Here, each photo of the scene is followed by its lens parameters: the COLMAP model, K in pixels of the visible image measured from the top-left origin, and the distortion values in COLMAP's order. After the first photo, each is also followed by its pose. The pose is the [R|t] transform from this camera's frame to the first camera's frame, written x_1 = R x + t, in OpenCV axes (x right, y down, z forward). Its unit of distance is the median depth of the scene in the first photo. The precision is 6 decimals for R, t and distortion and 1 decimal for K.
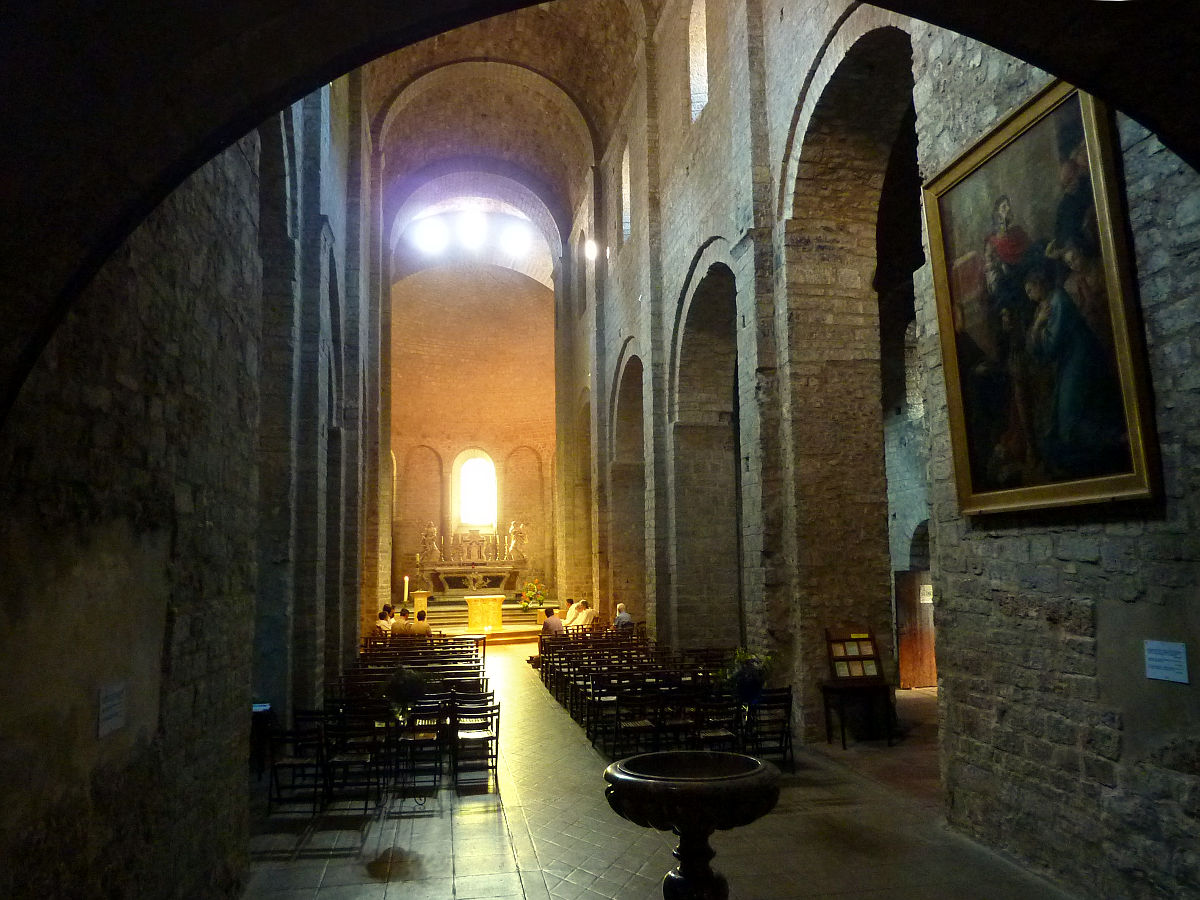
lens RADIAL K [[889.5, 0, 600.0], [0, 889.5, 450.0], [0, 0, 1]] dist [-0.005848, -0.049605]
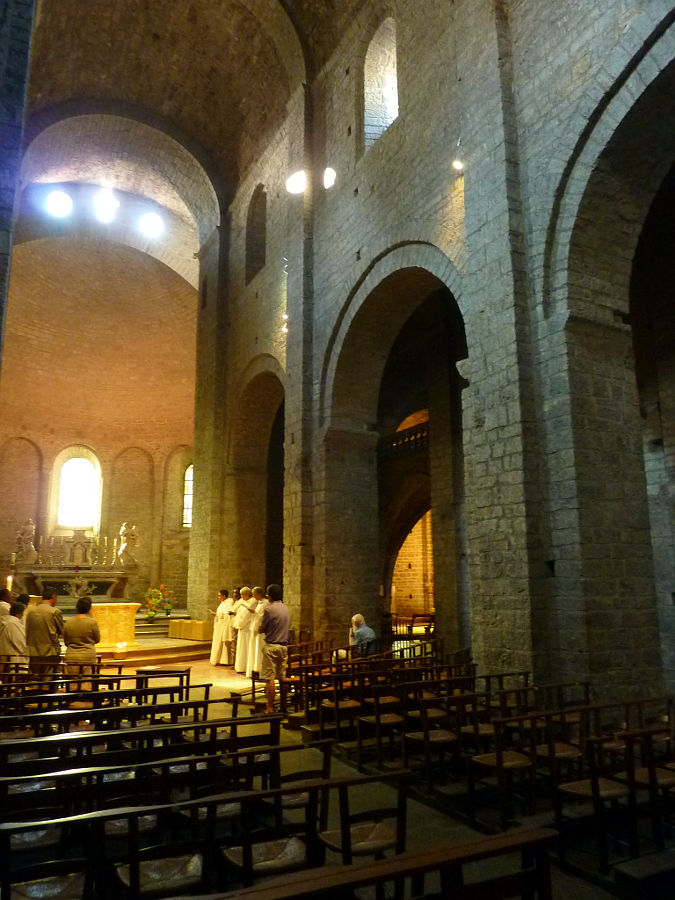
lens RADIAL K [[667.1, 0, 337.5], [0, 667.1, 450.0], [0, 0, 1]] dist [-0.005848, -0.049605]
pose [[0.957321, 0.070557, 0.280283, -0.087967], [-0.050427, 0.995646, -0.078402, 0.050005], [-0.284595, 0.060922, 0.956710, 0.281665]]
